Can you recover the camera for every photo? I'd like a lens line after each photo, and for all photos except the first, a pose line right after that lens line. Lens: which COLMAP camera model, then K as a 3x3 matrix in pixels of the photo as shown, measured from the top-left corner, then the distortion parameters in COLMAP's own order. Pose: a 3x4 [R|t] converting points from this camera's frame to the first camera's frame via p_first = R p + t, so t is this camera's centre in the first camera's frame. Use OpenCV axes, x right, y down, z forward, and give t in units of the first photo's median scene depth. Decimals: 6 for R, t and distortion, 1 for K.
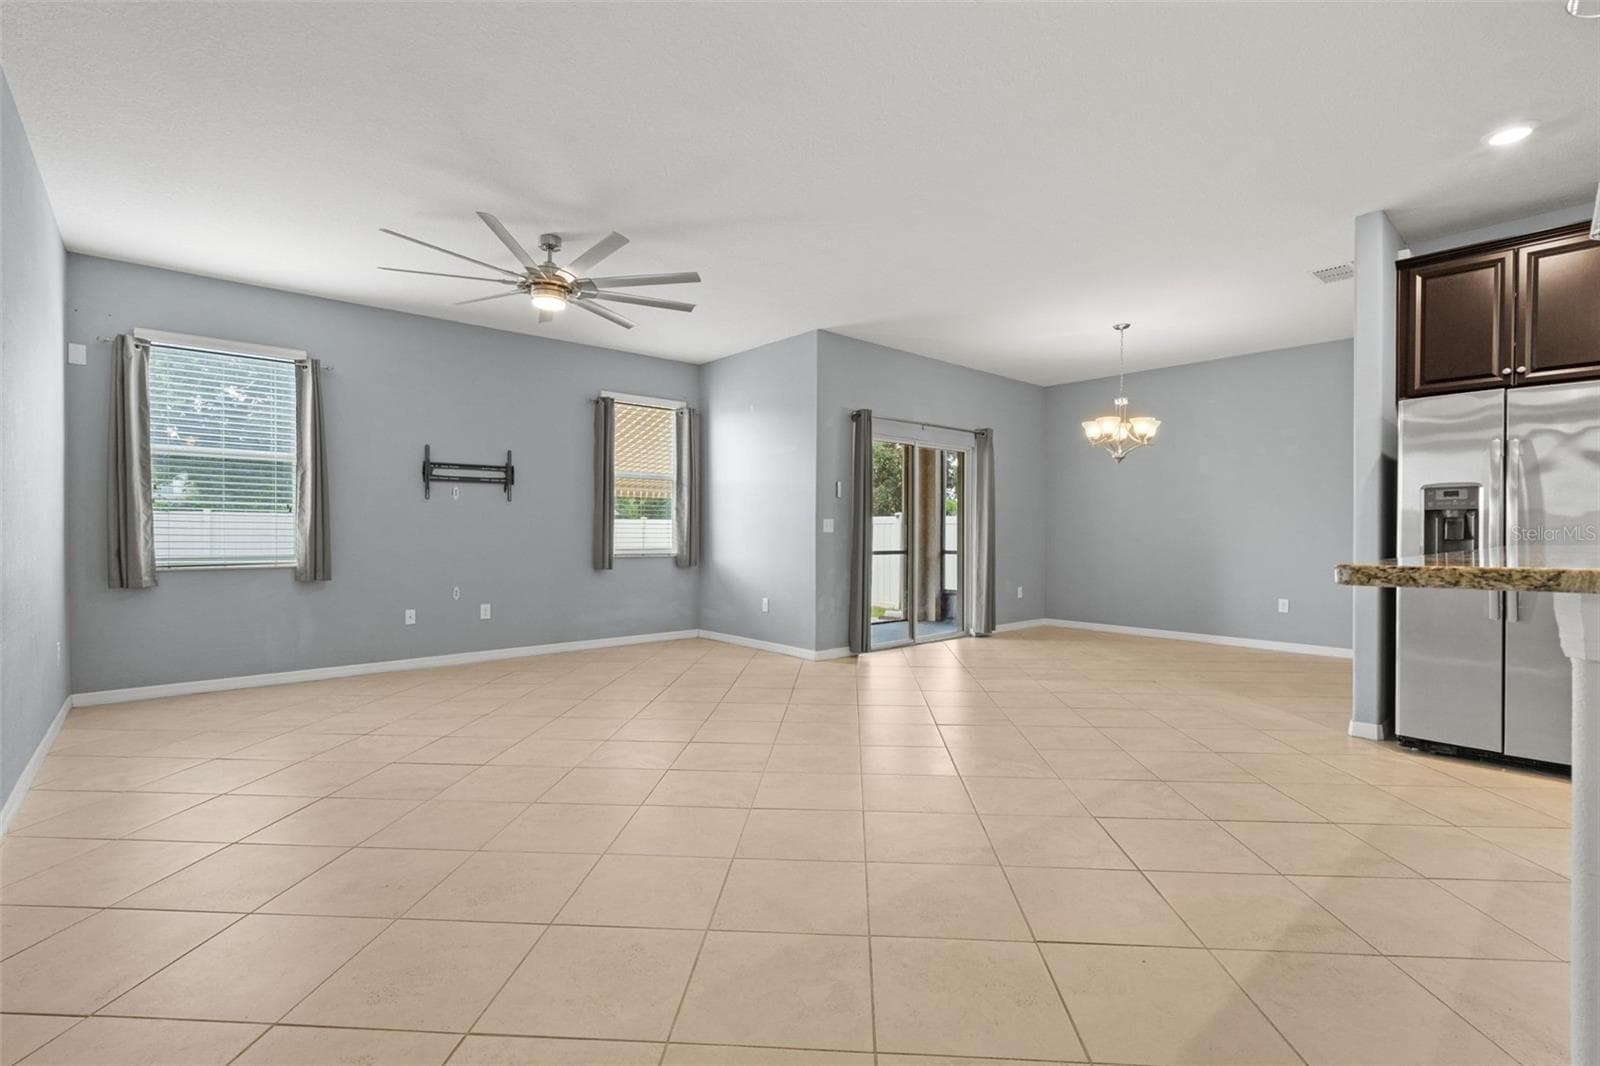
lens RADIAL K [[724.9, 0, 801.3], [0, 724.9, 538.9], [0, 0, 1]] dist [-0.001177, 0.000390]
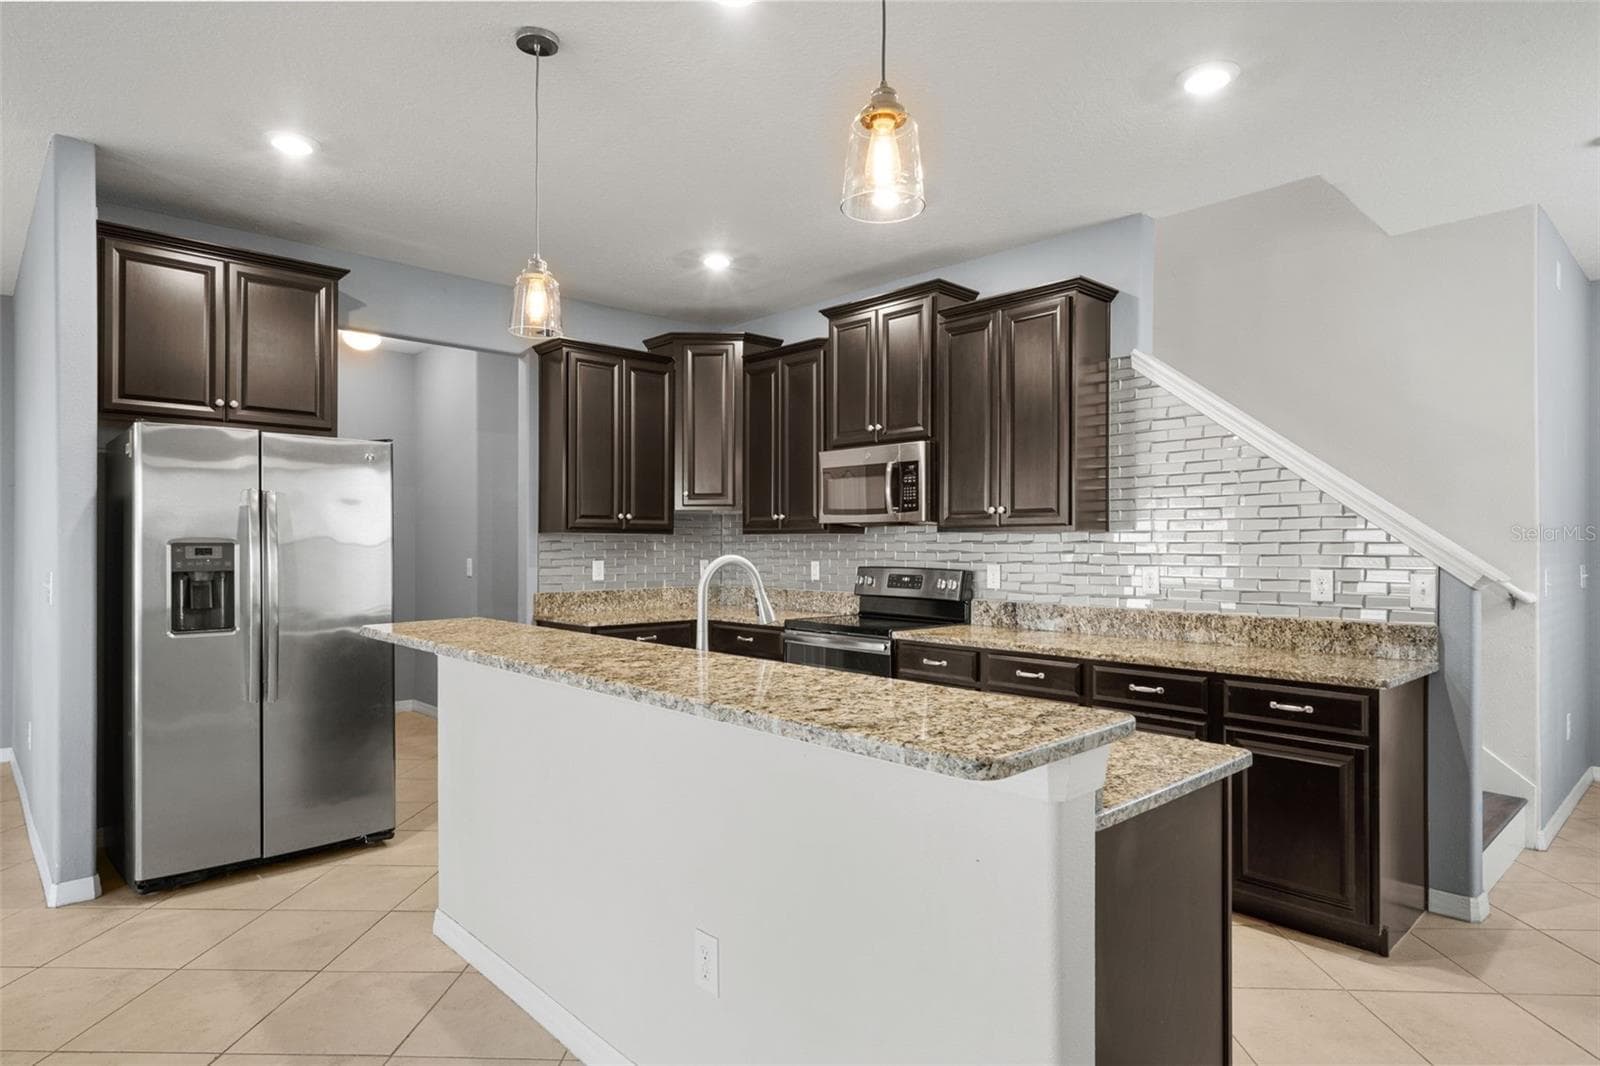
lens RADIAL K [[891.9, 0, 798.0], [0, 891.9, 543.0], [0, 0, 1]] dist [0.001683, 0.000571]
pose [[-0.030402, -0.002974, 0.999533, -0.058287], [0.008293, 0.999960, 0.003228, -0.041546], [-0.999503, 0.008387, -0.030376, 0.227273]]
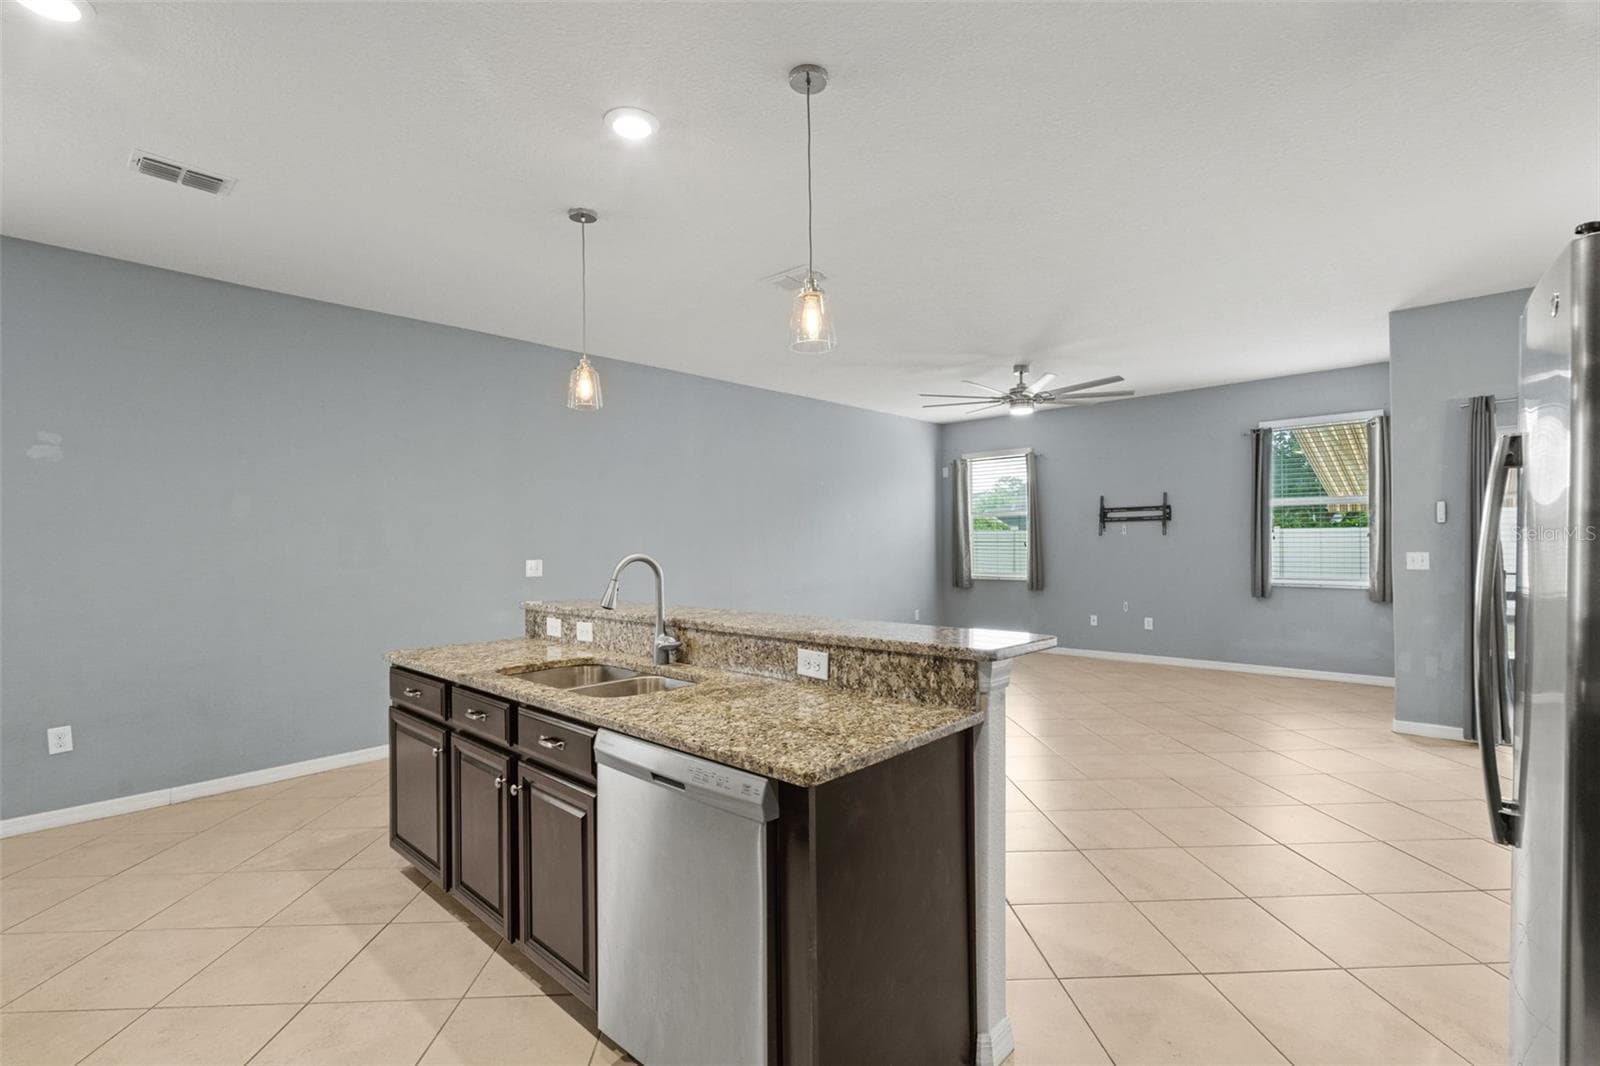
lens RADIAL K [[724.9, 0, 801.3], [0, 724.9, 538.9], [0, 0, 1]] dist [-0.001177, 0.000390]
pose [[0.100463, -0.007942, -0.994909, 0.780304], [0.003227, 0.999965, -0.007657, -0.039836], [0.994936, -0.002442, 0.100485, 0.296135]]
